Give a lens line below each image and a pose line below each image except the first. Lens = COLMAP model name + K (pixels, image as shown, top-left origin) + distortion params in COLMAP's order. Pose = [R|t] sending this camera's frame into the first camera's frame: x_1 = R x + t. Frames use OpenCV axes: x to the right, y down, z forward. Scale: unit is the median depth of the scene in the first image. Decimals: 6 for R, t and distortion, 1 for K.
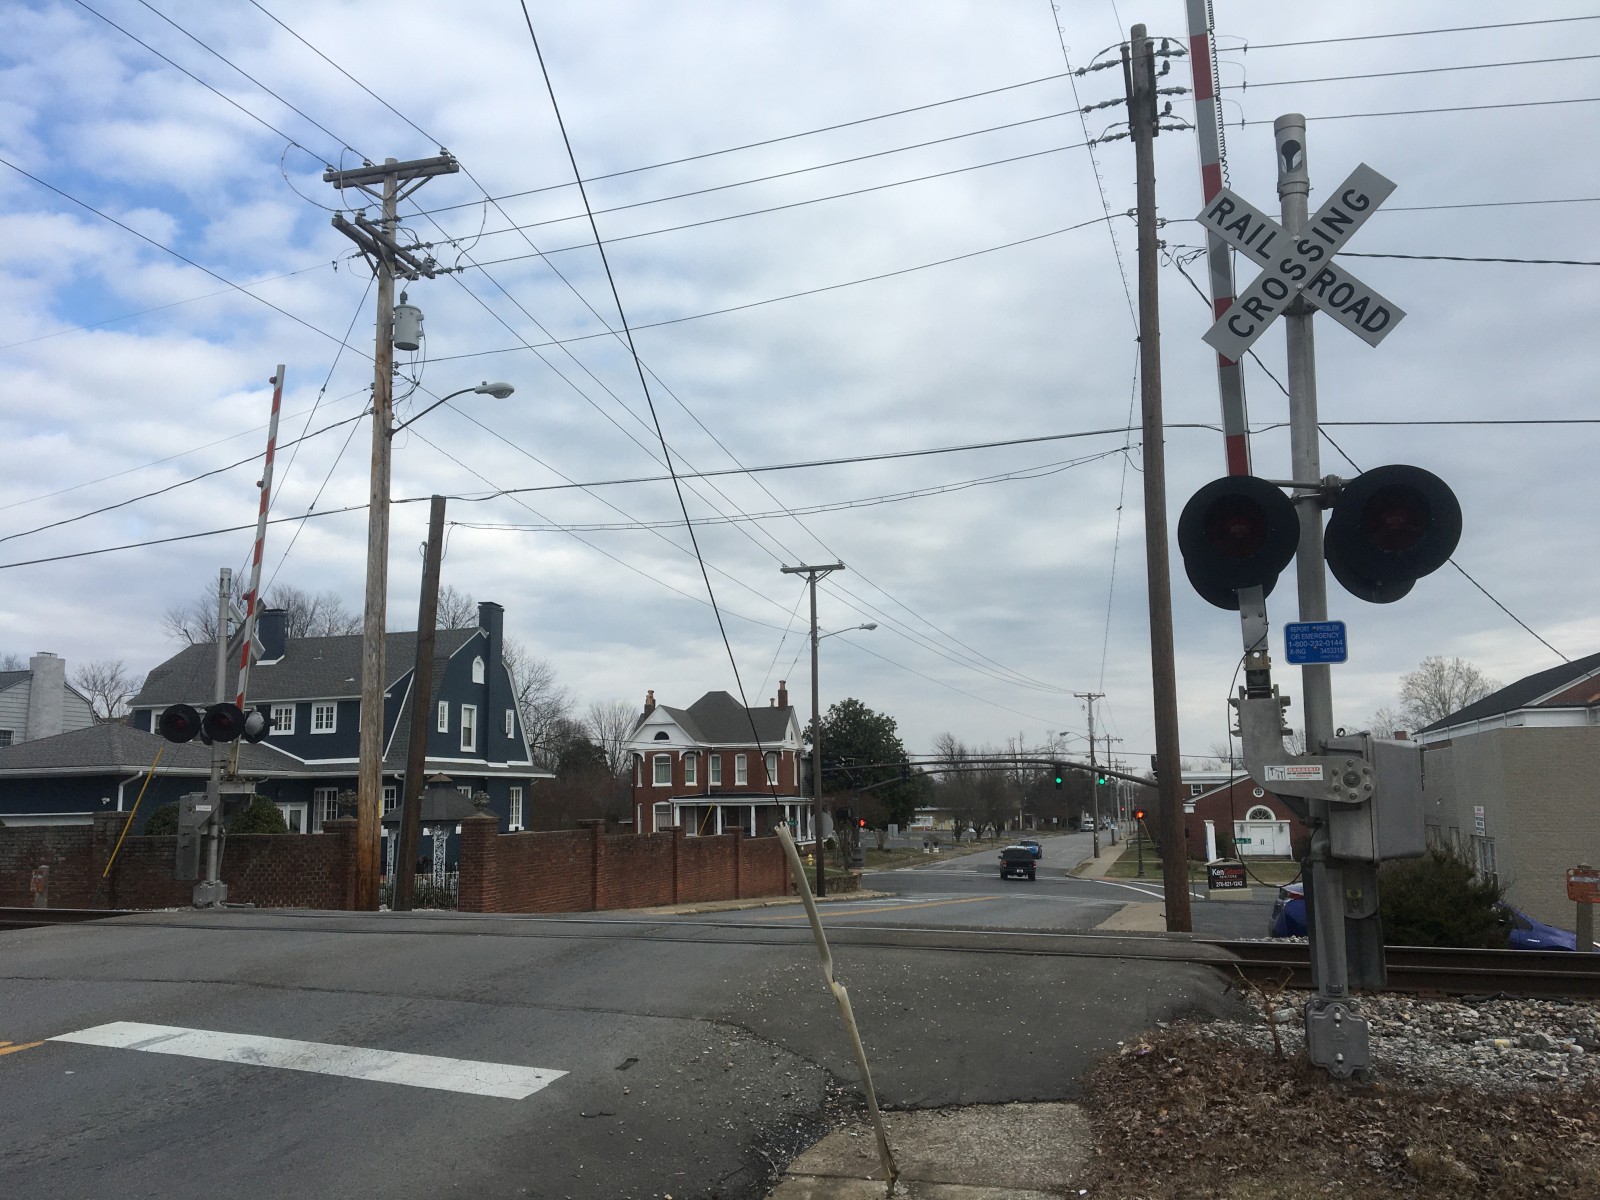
lens RADIAL K [[1393.2, 0, 765.0], [0, 1393.2, 570.2], [0, 0, 1]] dist [0.067827, -0.115292]
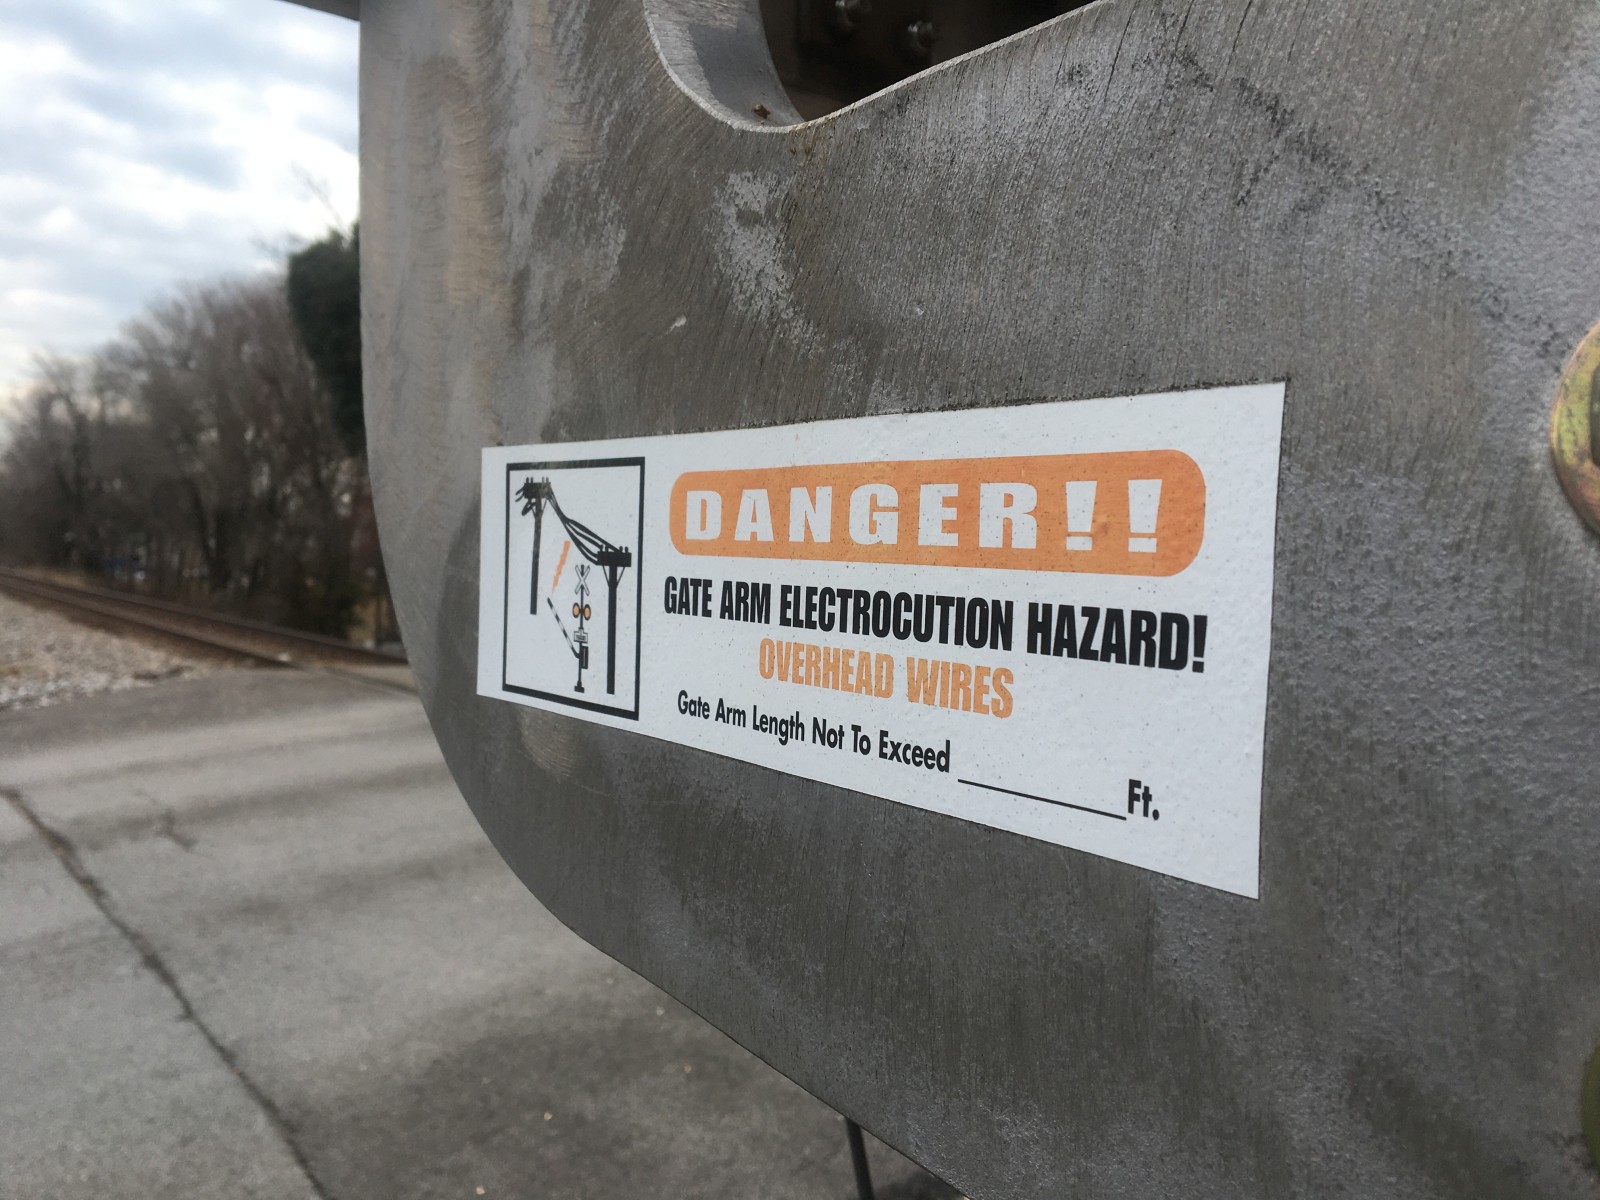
lens RADIAL K [[1393.2, 0, 780.4], [0, 1393.2, 596.9], [0, 0, 1]] dist [0.067827, -0.115292]
pose [[0.843009, 0.061192, -0.534408, 0.121296], [0.043369, 0.982541, 0.180918, 0.041302], [0.536149, -0.175692, 0.825637, 0.291667]]
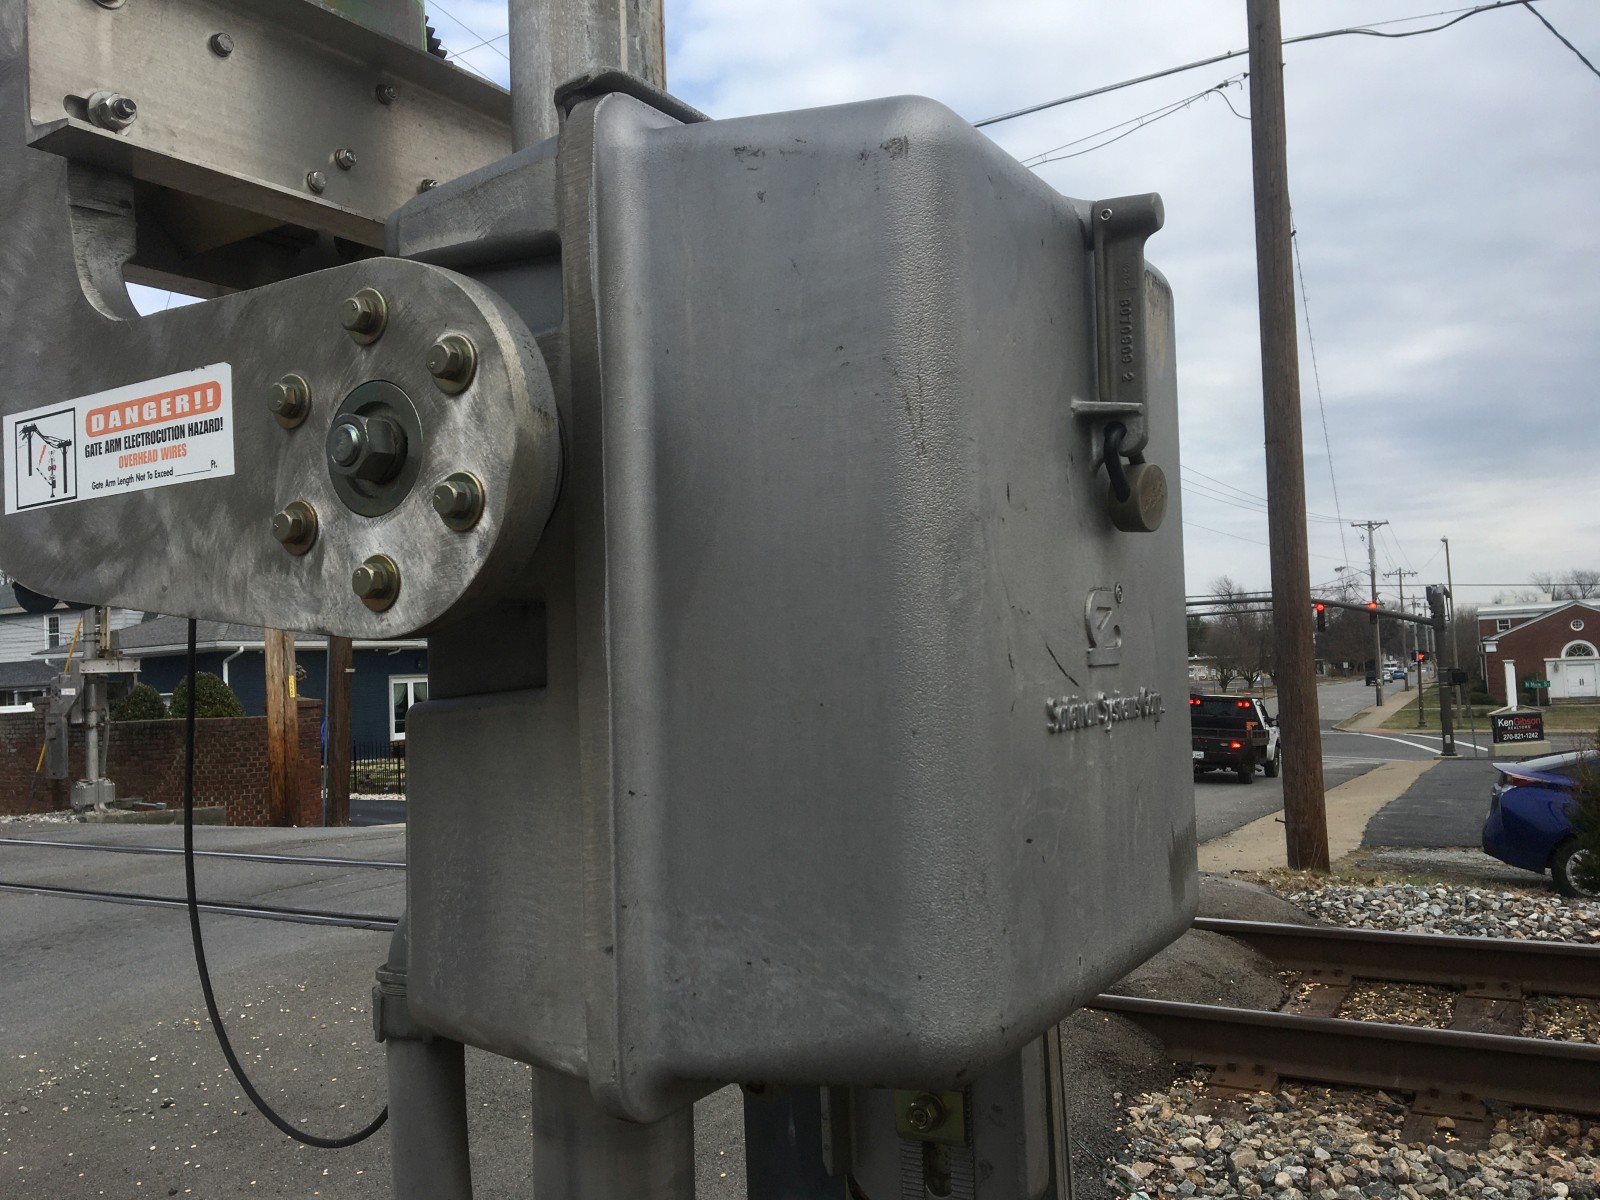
lens RADIAL K [[1393.2, 0, 768.5], [0, 1393.2, 588.6], [0, 0, 1]] dist [0.067827, -0.115292]
pose [[0.979614, -0.042531, -0.196335, 0.141418], [0.064525, 0.992160, 0.107024, 0.044718], [0.190244, -0.117511, 0.974679, 0.264369]]
